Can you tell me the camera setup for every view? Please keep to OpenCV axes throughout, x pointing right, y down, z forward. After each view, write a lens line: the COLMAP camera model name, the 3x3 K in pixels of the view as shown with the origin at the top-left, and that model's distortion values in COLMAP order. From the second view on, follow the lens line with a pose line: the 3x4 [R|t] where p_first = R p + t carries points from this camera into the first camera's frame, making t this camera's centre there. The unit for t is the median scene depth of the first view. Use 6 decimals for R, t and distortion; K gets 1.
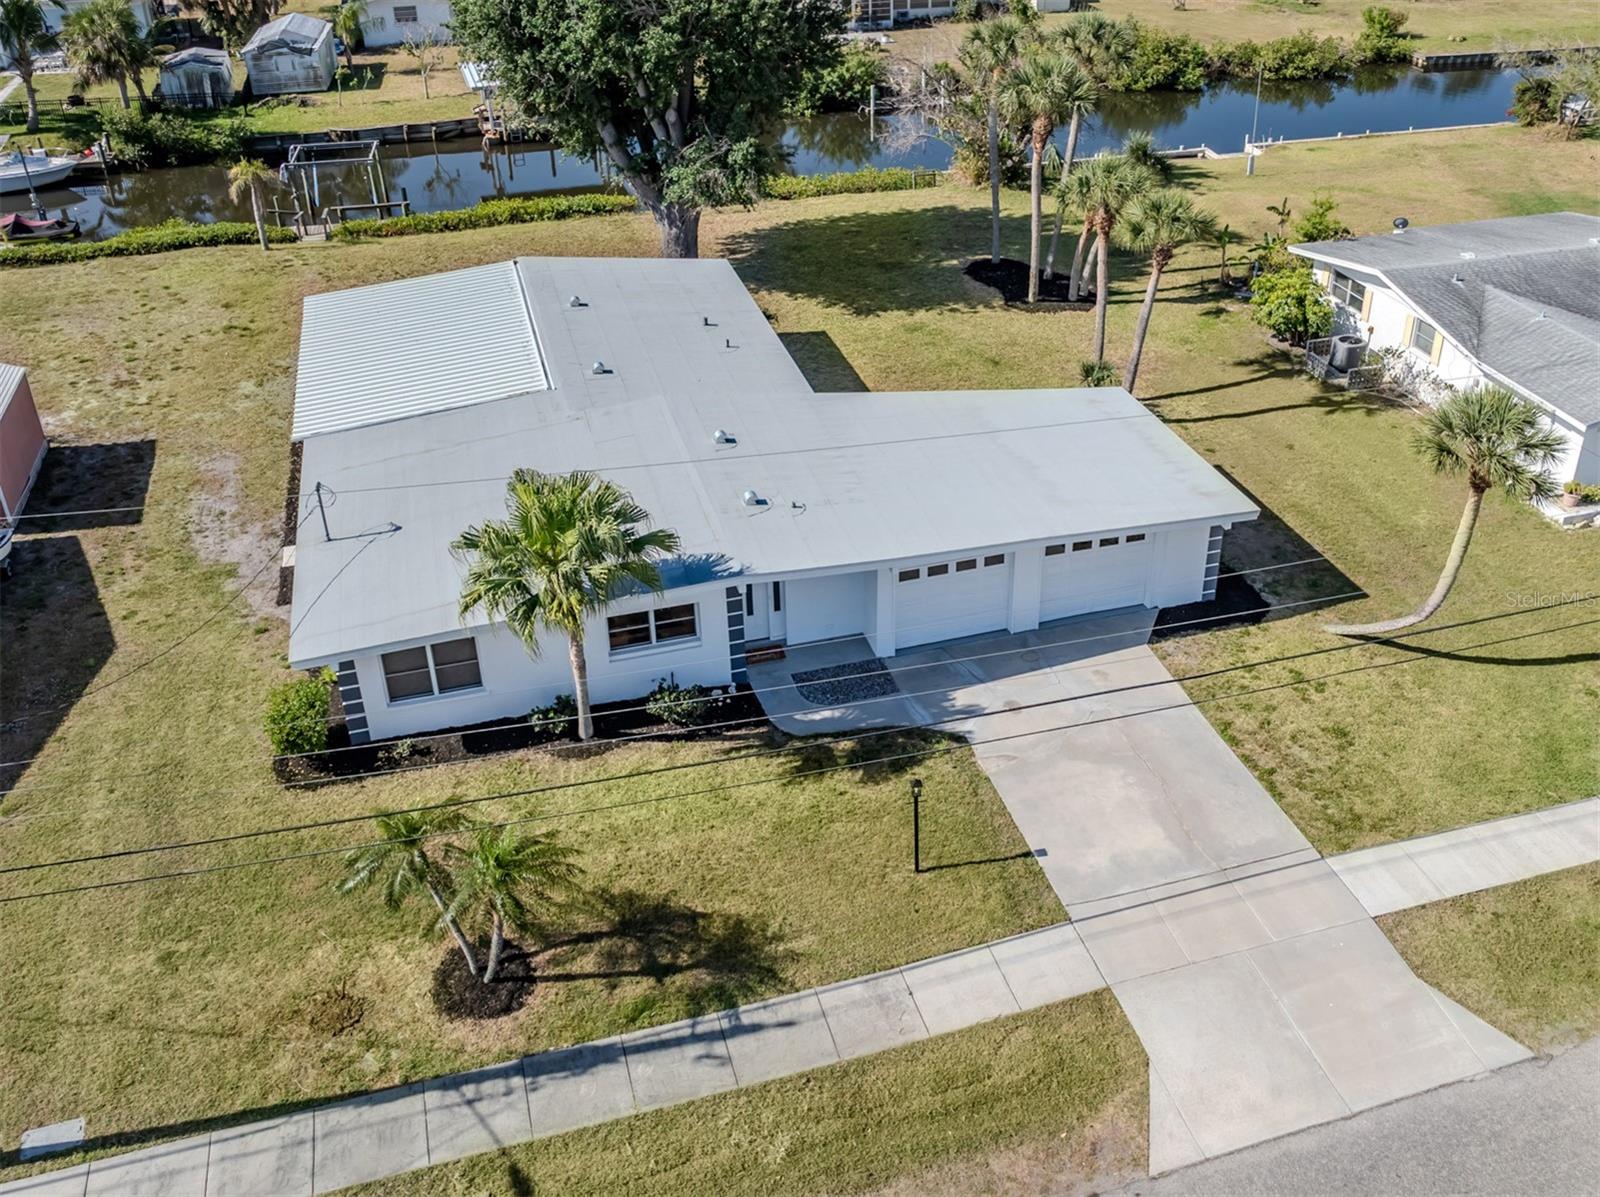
lens RADIAL K [[1440.9, 0, 873.2], [0, 1440.9, 534.8], [0, 0, 1]] dist [-0.015231, 0.009300]
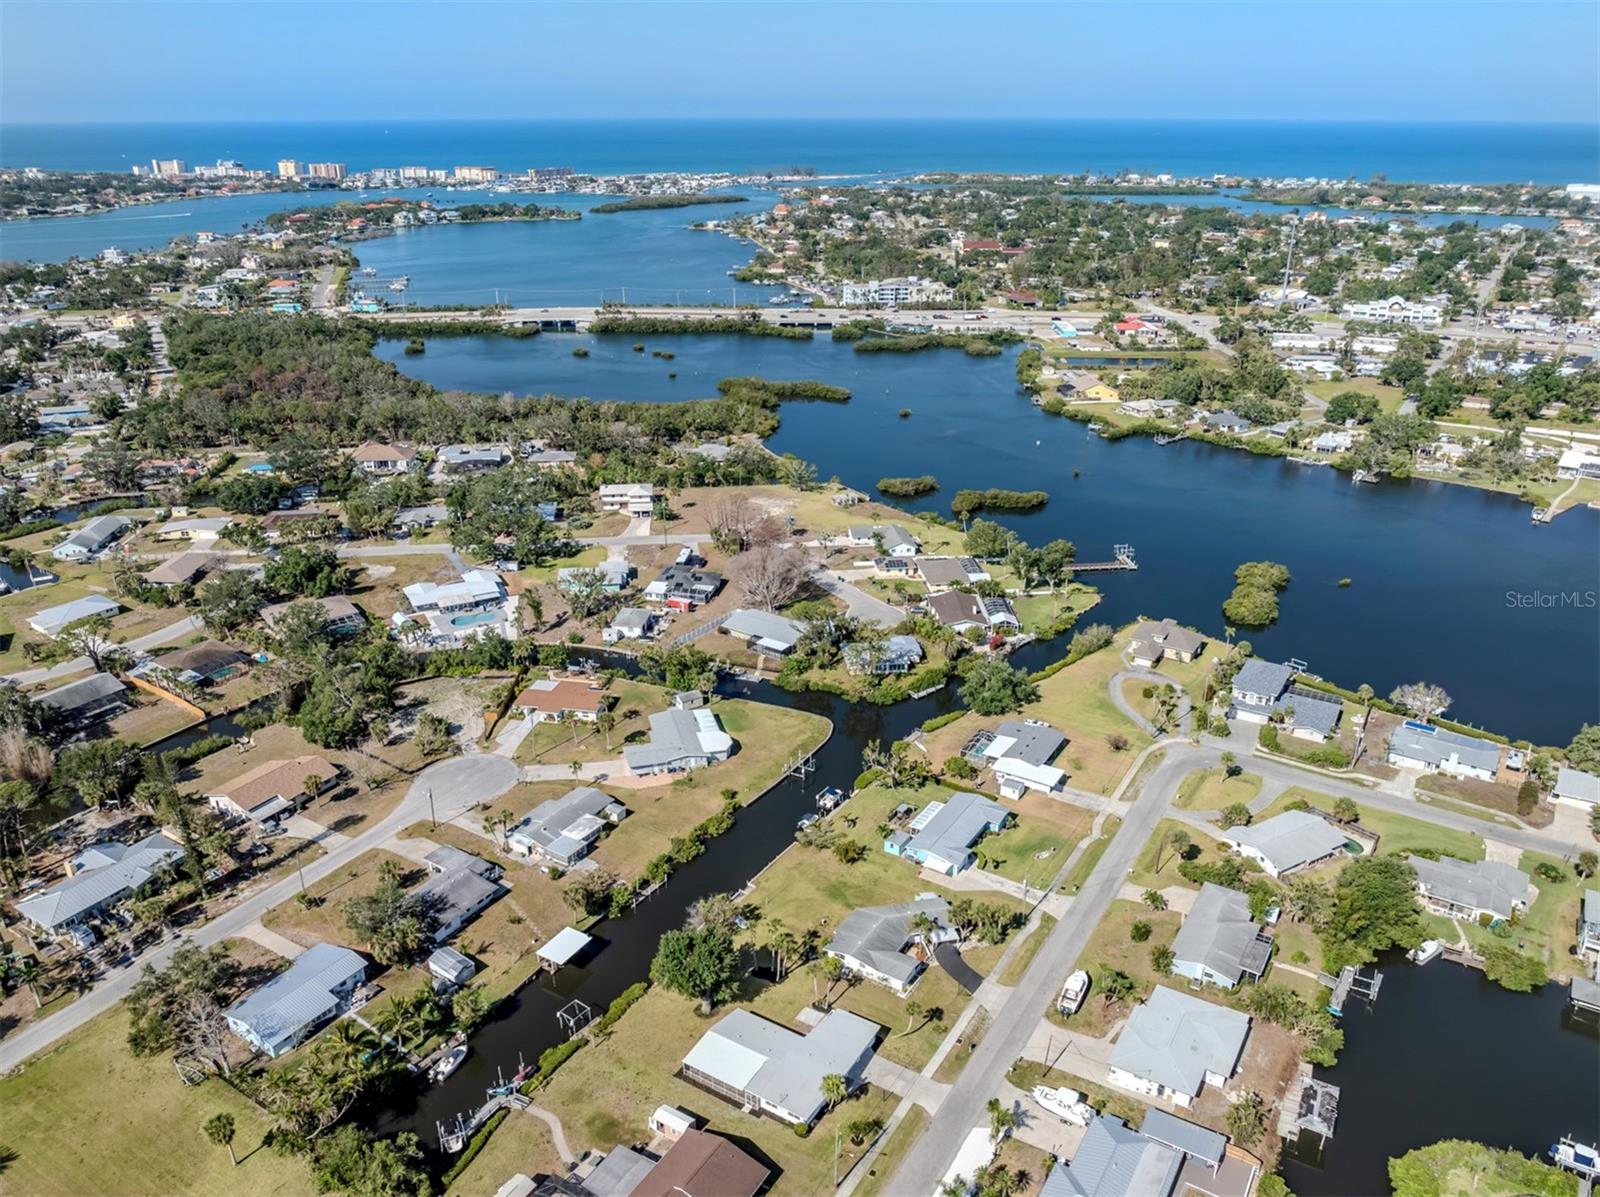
lens RADIAL K [[1185.5, 0, 800.0], [0, 1185.5, 598.5], [0, 0, 1]] dist [-0.033584, 0.022091]
pose [[0.755688, -0.243075, 0.608153, -2.678322], [0.324739, 0.945456, -0.025626, -1.759488], [-0.568753, 0.216856, 0.793406, -3.307498]]
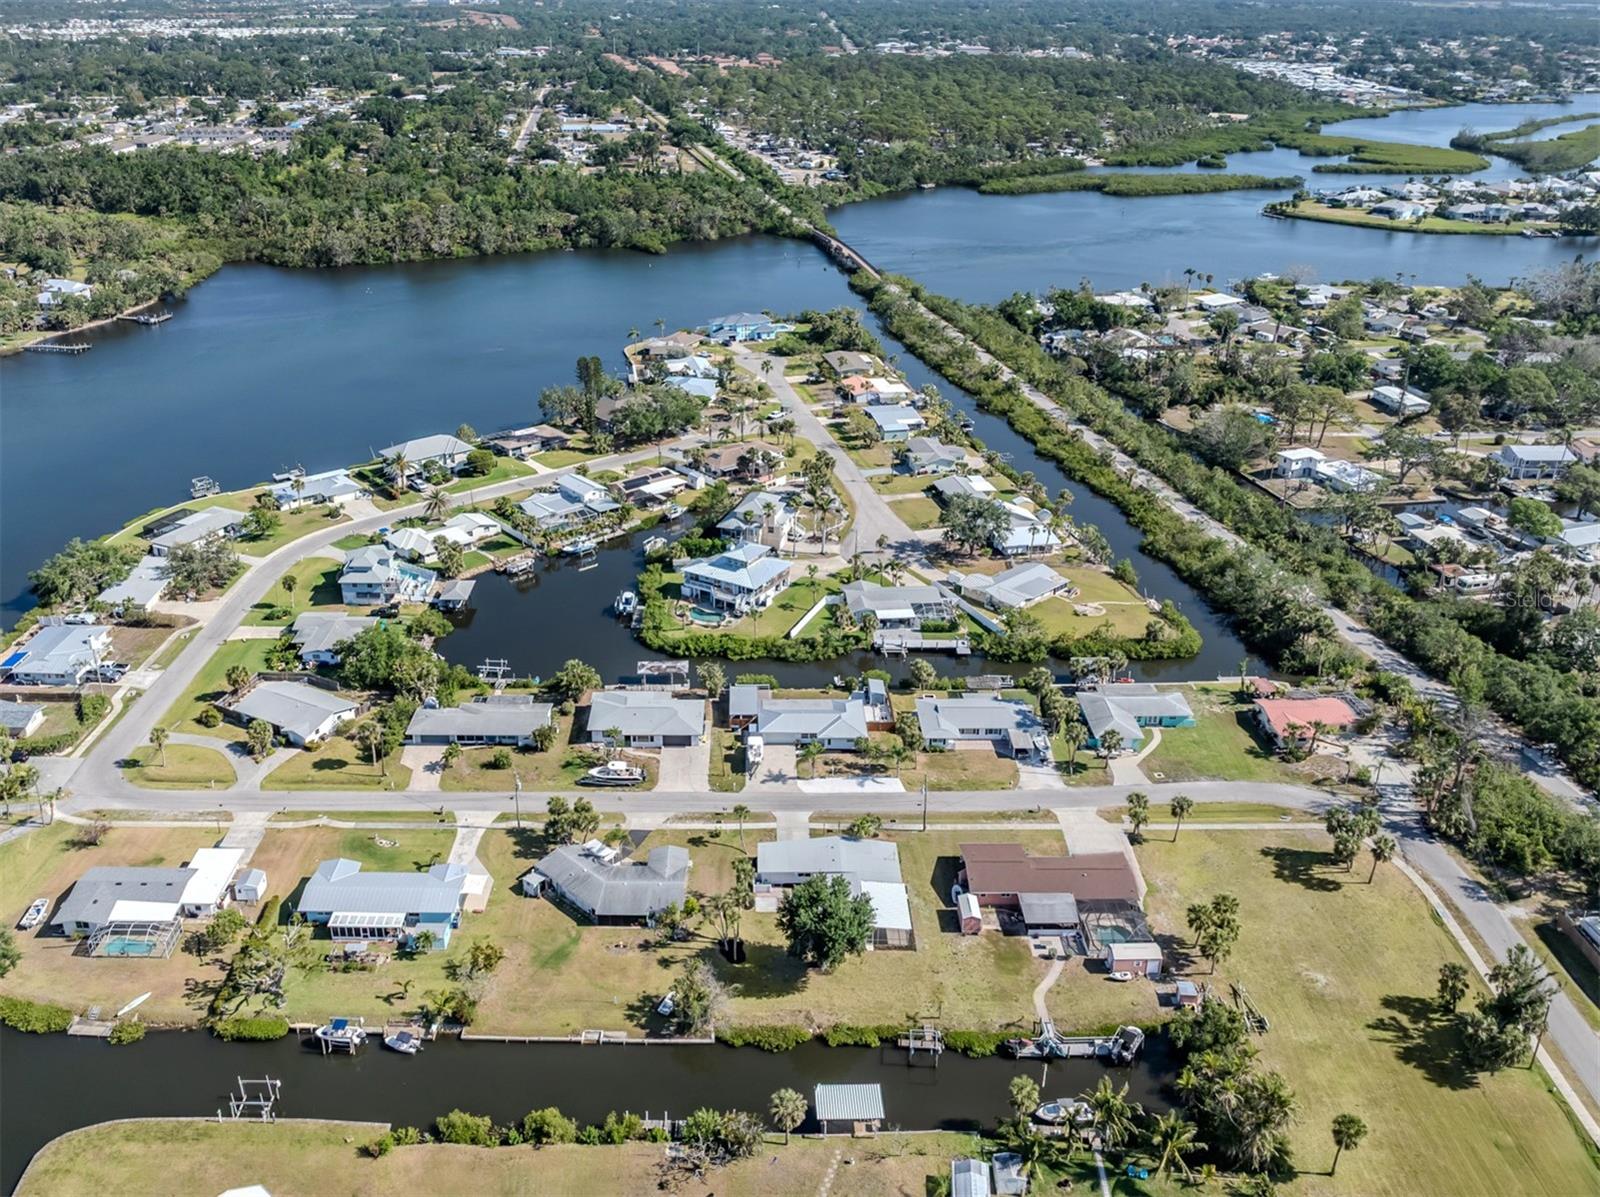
lens RADIAL K [[1399.2, 0, 722.6], [0, 1399.2, 598.6], [0, 0, 1]] dist [-0.014898, 0.000026]
pose [[-0.948932, -0.124328, 0.289951, -1.271112], [0.165230, 0.587078, 0.792489, -5.658980], [-0.268752, 0.799926, -0.536554, 3.506157]]
